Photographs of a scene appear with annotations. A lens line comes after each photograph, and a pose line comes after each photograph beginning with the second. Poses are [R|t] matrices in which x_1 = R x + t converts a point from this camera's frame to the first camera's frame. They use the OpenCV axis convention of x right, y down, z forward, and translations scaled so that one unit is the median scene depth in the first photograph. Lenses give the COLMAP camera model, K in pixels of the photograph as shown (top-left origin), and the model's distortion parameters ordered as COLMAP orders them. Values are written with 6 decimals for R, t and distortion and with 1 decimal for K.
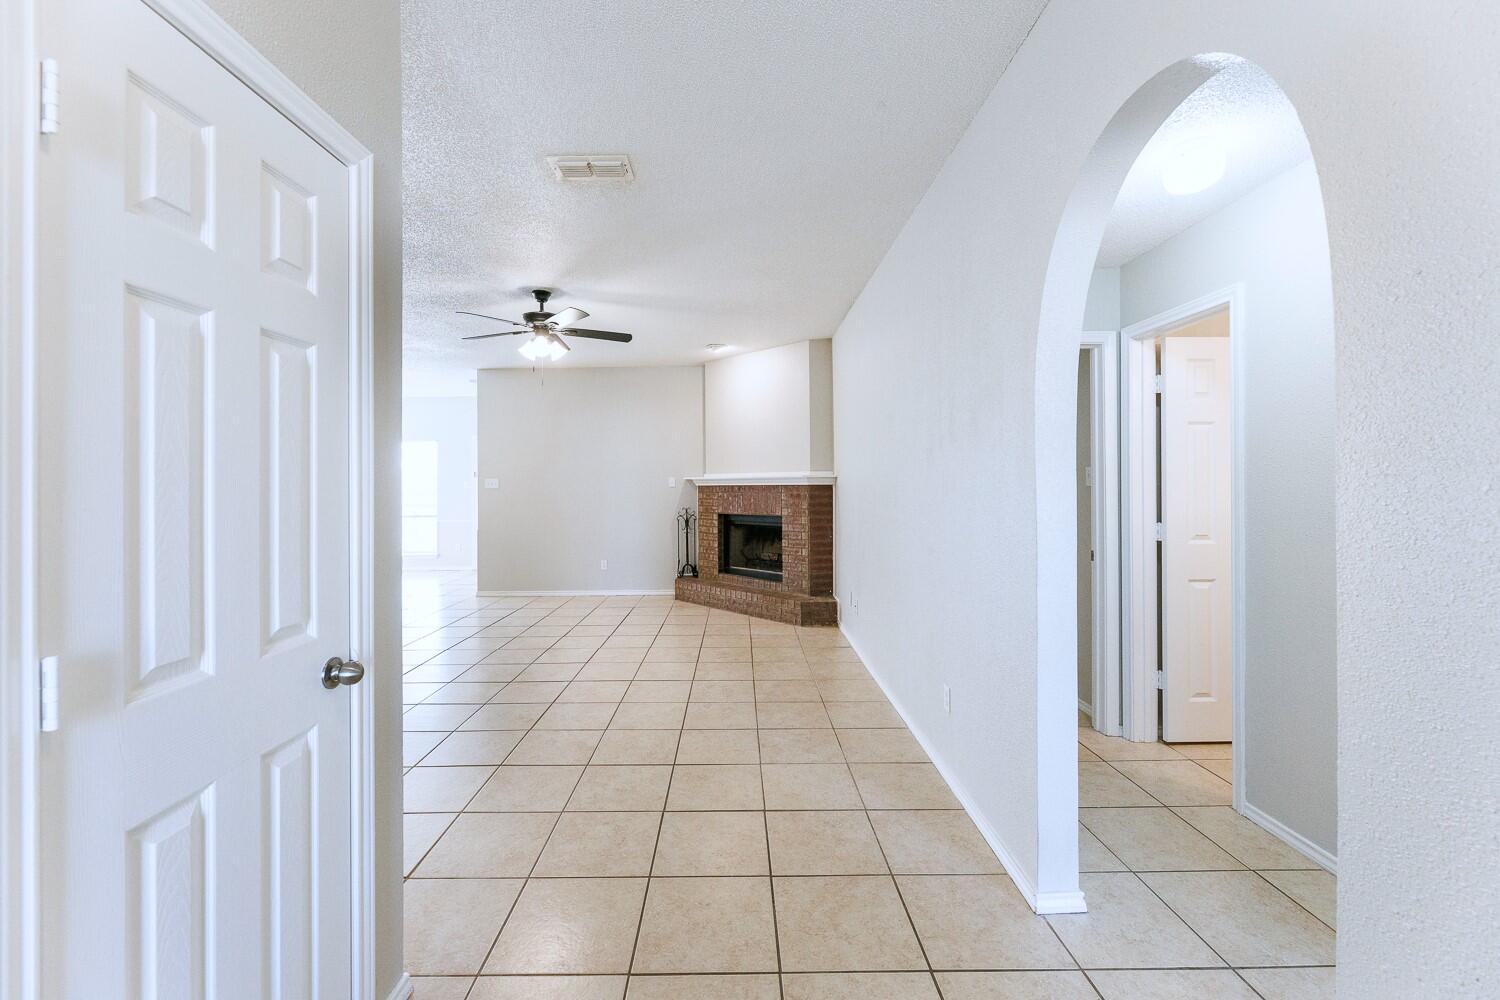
lens RADIAL K [[604.7, 0, 753.8], [0, 604.7, 483.6], [0, 0, 1]] dist [-0.001829, 0.000604]
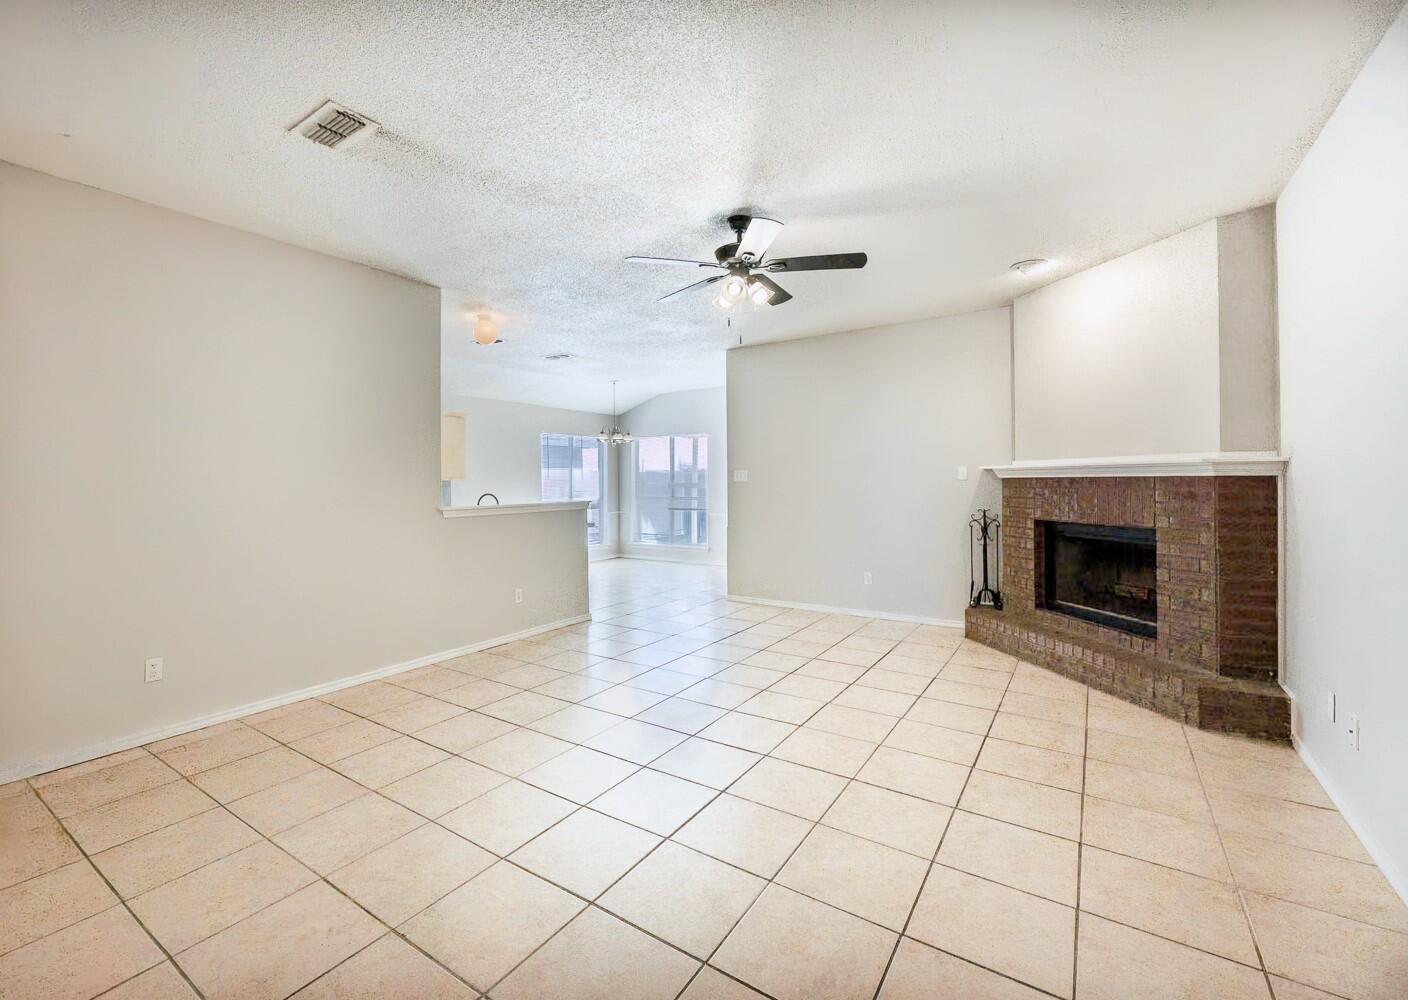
lens RADIAL K [[619.1, 0, 658.2], [0, 619.1, 478.7], [0, 0, 1]] dist [0.002500, -0.000177]
pose [[0.802715, 0.000096, -0.596363, 0.017673], [0.001980, 0.999994, 0.002825, 0.001690], [0.596360, -0.003449, 0.802710, 0.225569]]
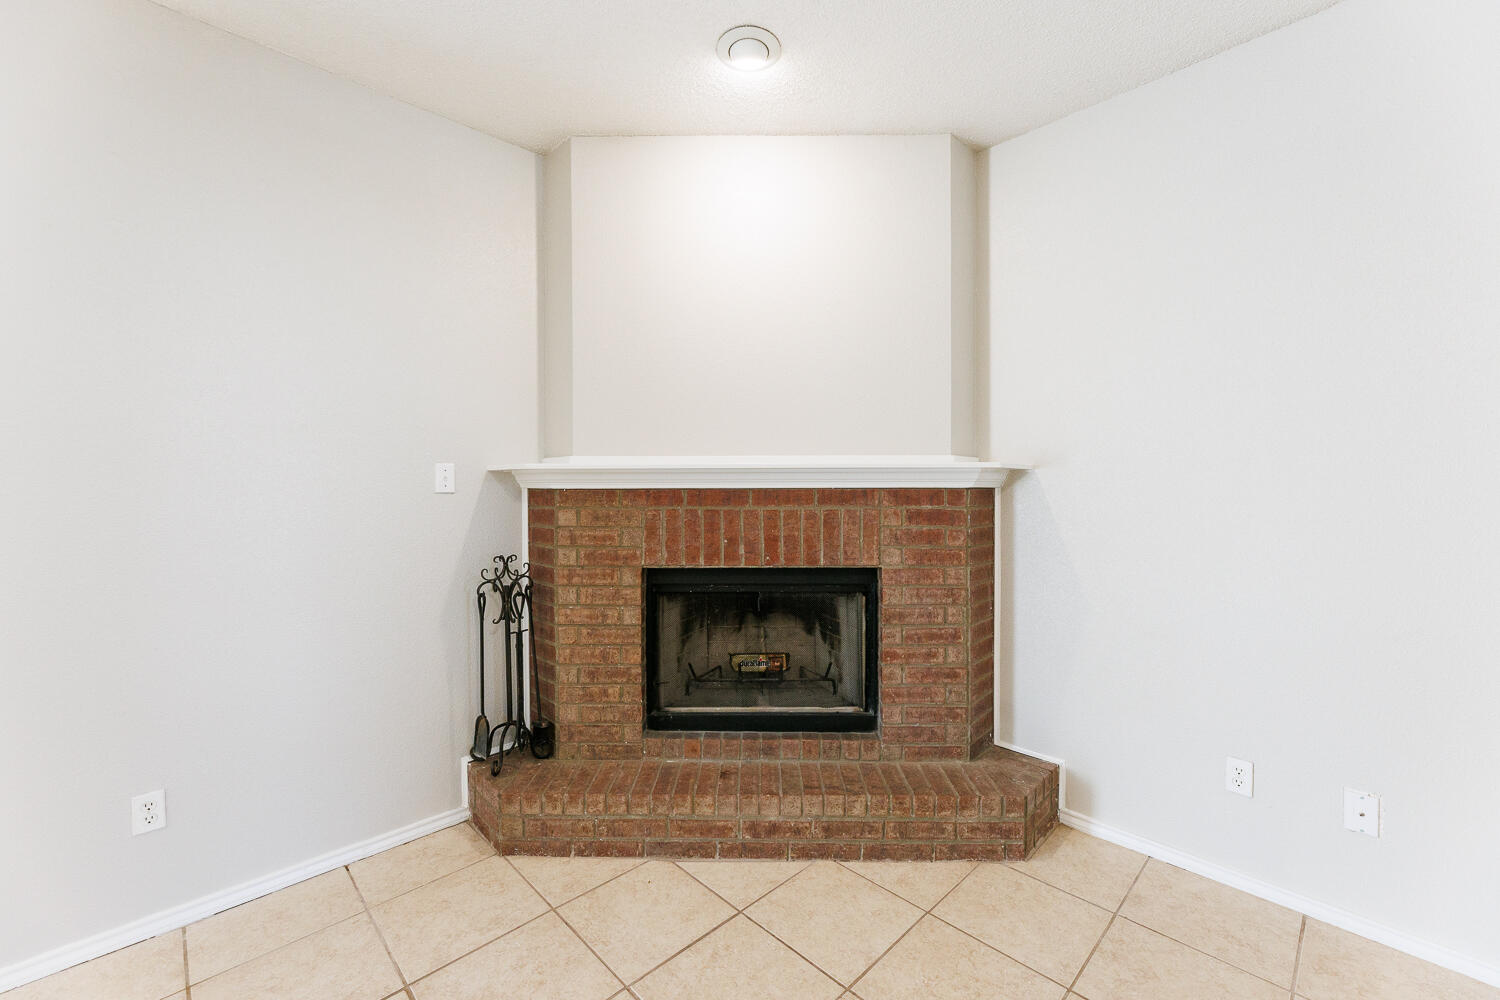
lens RADIAL K [[604.7, 0, 789.8], [0, 604.7, 512.3], [0, 0, 1]] dist [-0.001829, 0.000604]
pose [[0.735786, -0.010078, 0.677140, -0.264085], [-0.004094, 0.999805, 0.019328, 0.010961], [-0.677202, -0.016994, 0.735601, 0.768386]]
